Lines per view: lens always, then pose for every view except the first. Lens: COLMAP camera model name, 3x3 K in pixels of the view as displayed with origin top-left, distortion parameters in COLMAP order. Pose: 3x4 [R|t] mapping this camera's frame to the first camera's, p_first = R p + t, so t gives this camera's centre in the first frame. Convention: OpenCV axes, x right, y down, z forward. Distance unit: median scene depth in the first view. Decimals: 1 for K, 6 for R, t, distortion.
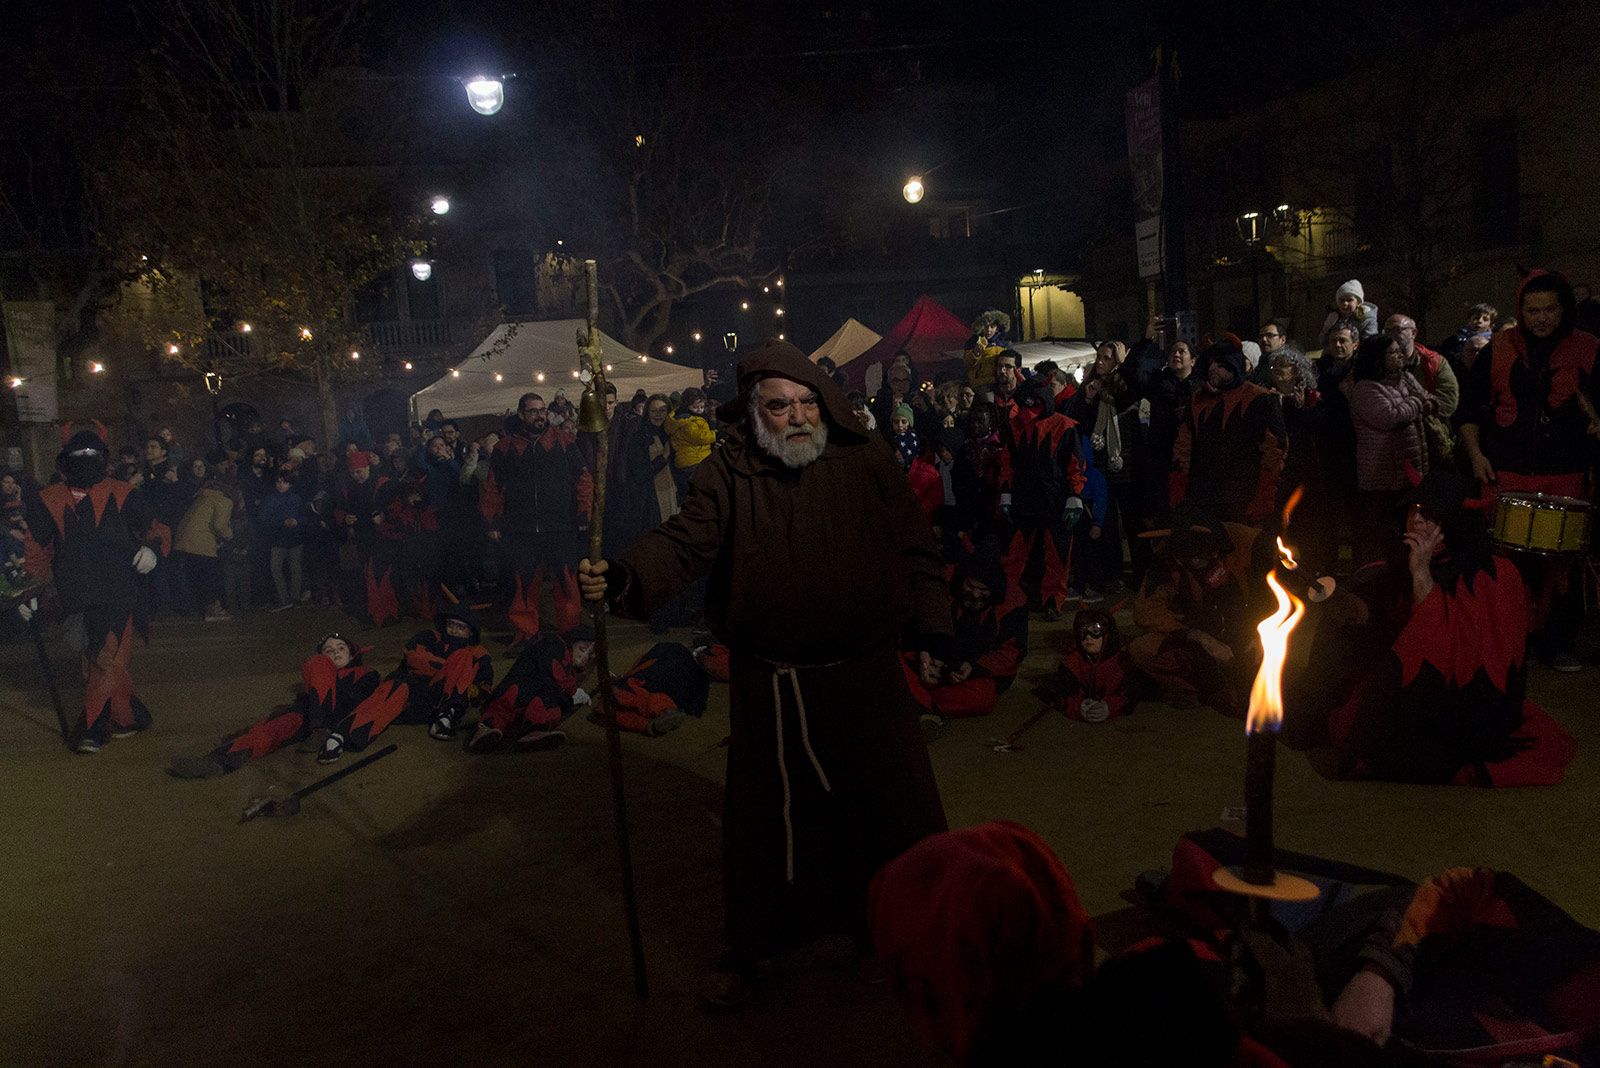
lens RADIAL K [[1384.3, 0, 805.3], [0, 1384.3, 533.7], [0, 0, 1]] dist [-0.011673, 0.001891]
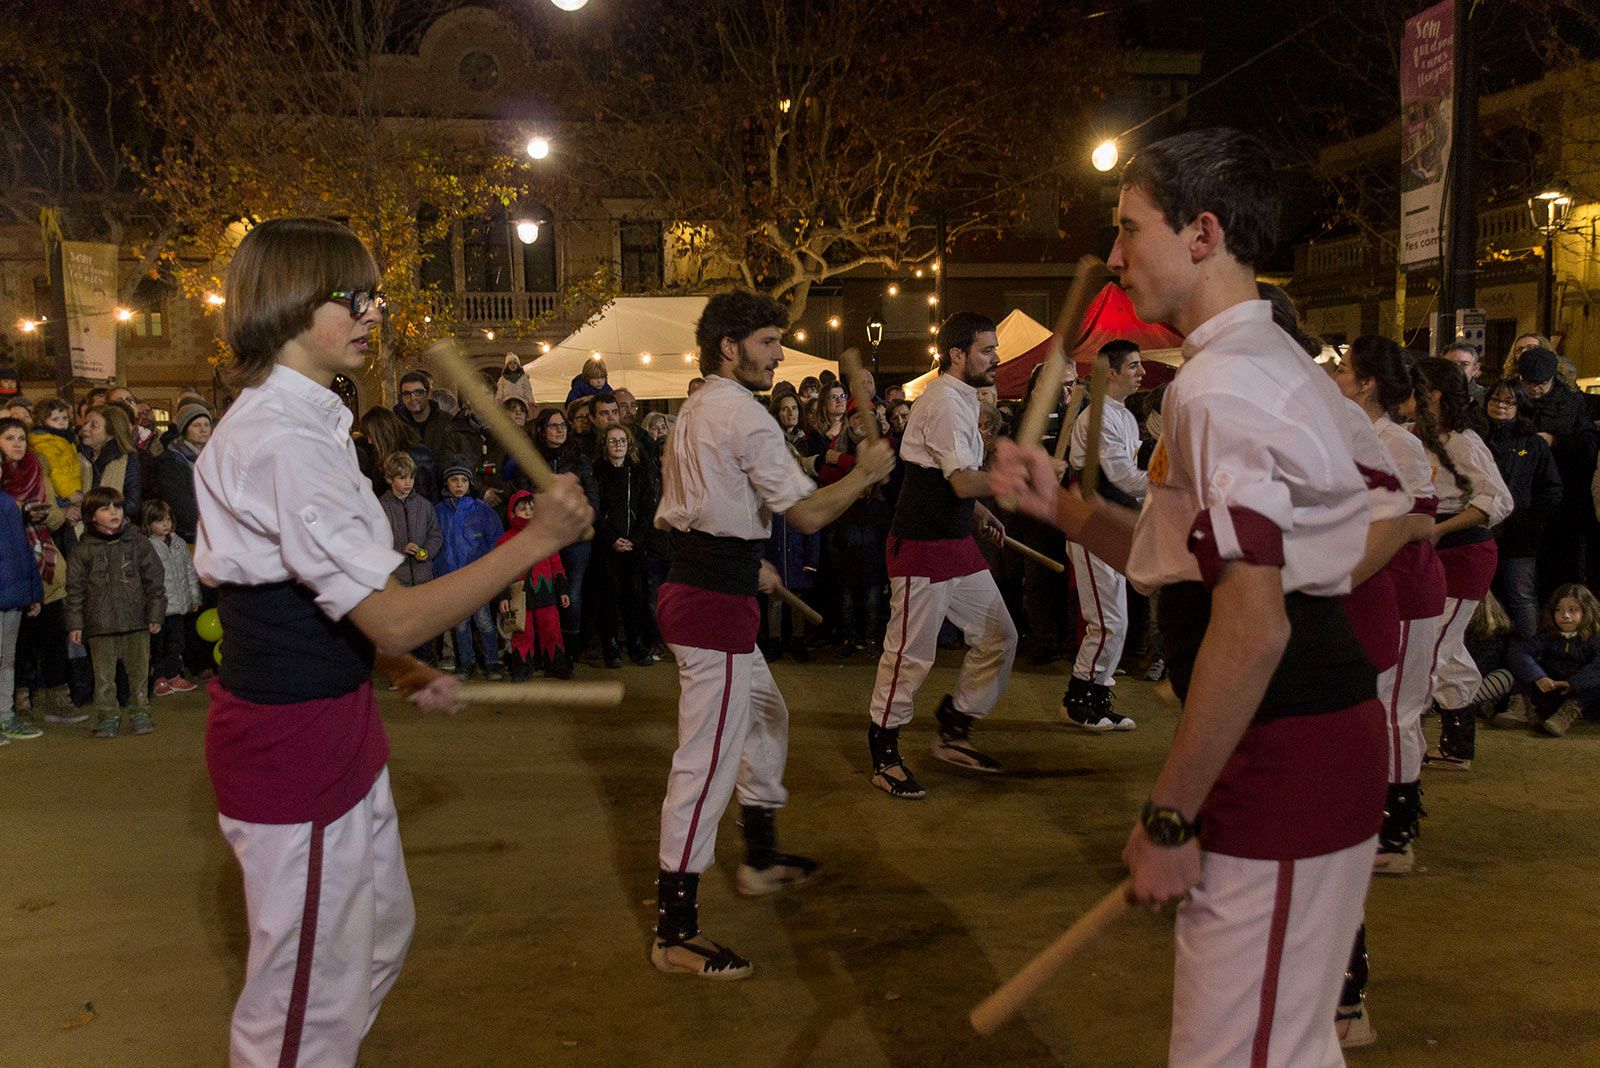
lens RADIAL K [[1406.4, 0, 796.7], [0, 1406.4, 530.5], [0, 0, 1]] dist [0.018816, -0.015187]
pose [[0.991946, 0.066373, -0.107876, 0.001397], [-0.067282, 0.997722, -0.004808, -0.007699], [0.107311, 0.012027, 0.994153, 0.122824]]
